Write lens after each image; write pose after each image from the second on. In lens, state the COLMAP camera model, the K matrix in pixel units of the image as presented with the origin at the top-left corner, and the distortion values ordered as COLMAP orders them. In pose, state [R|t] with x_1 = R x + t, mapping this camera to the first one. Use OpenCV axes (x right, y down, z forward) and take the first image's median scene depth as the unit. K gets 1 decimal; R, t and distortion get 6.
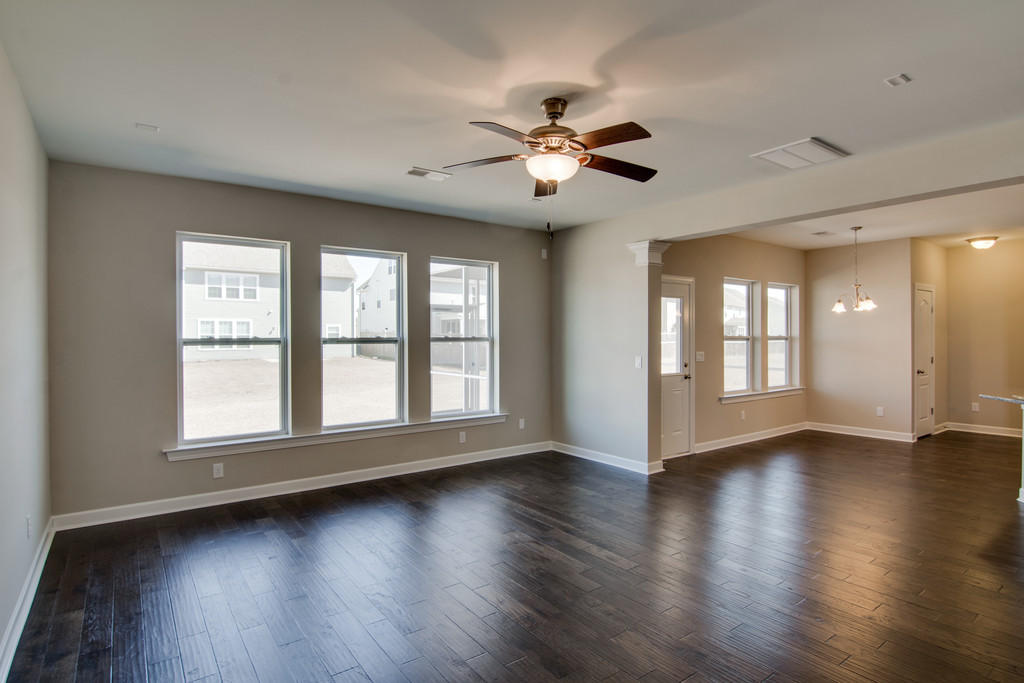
lens RADIAL K [[532.2, 0, 517.3], [0, 532.2, 338.2], [0, 0, 1]] dist [-0.001023, -0.000022]
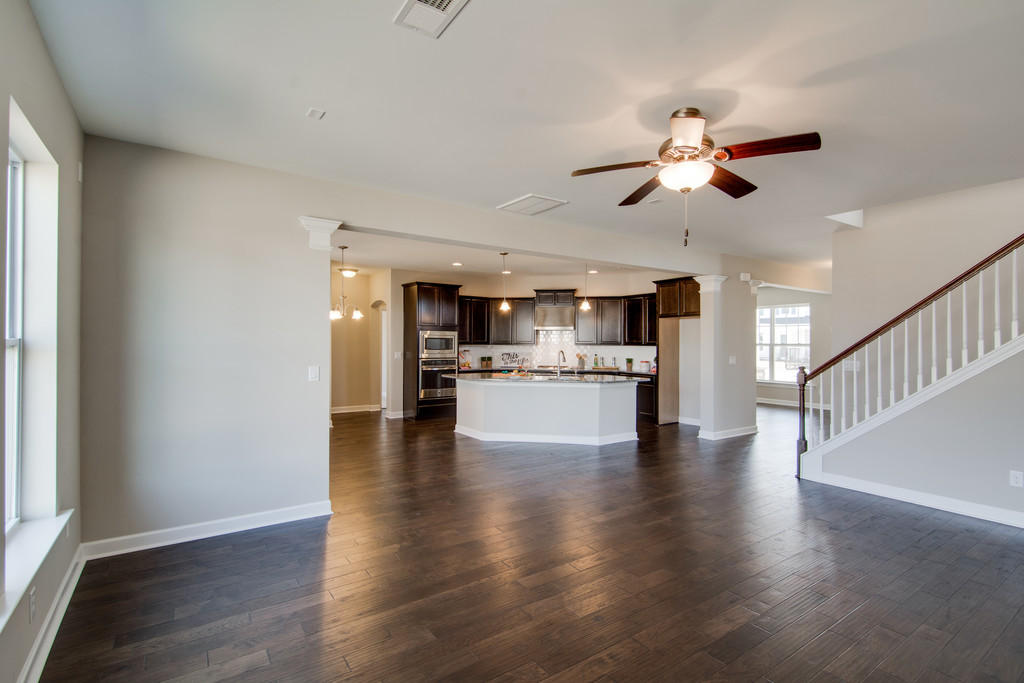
lens RADIAL K [[485.7, 0, 512.0], [0, 485.7, 341.5], [0, 0, 1]] dist [0.014376, 0.000102]
pose [[0.039518, 0.003481, 0.999213, -0.418845], [-0.004237, 0.999986, -0.003317, -0.000498], [-0.999210, -0.004102, 0.039532, 0.618405]]
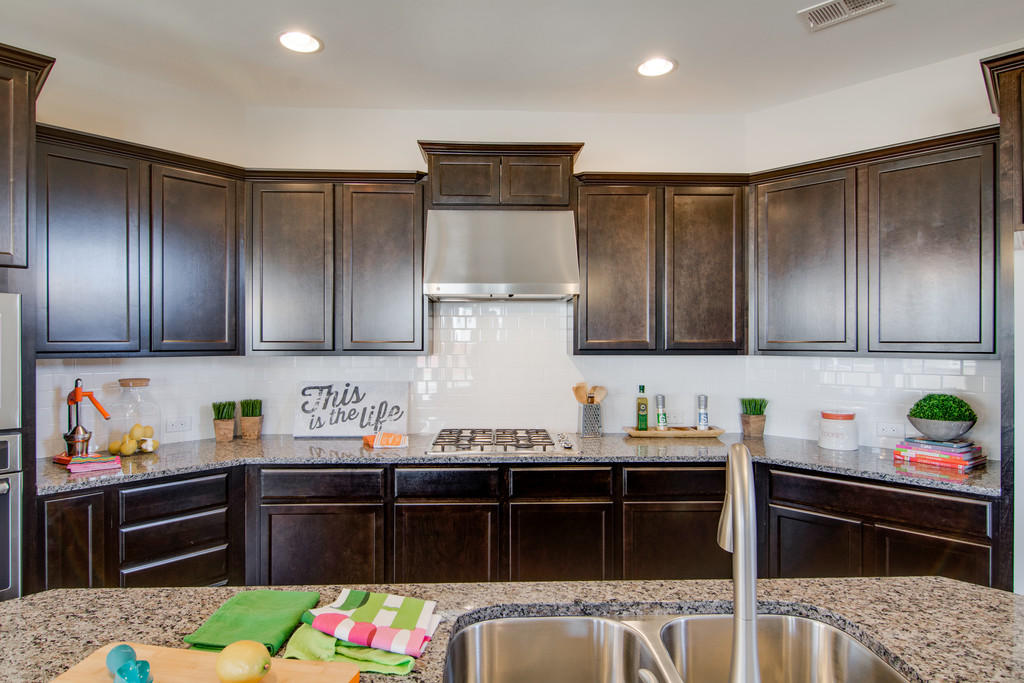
lens RADIAL K [[568.8, 0, 512.0], [0, 568.8, 341.5], [0, 0, 1]] dist [0.000316, 0.000011]
pose [[-0.169124, 0.002902, 0.985590, 0.641762], [0.001387, 0.999995, -0.002706, -0.004955], [-0.985594, 0.000909, -0.169127, 0.615208]]
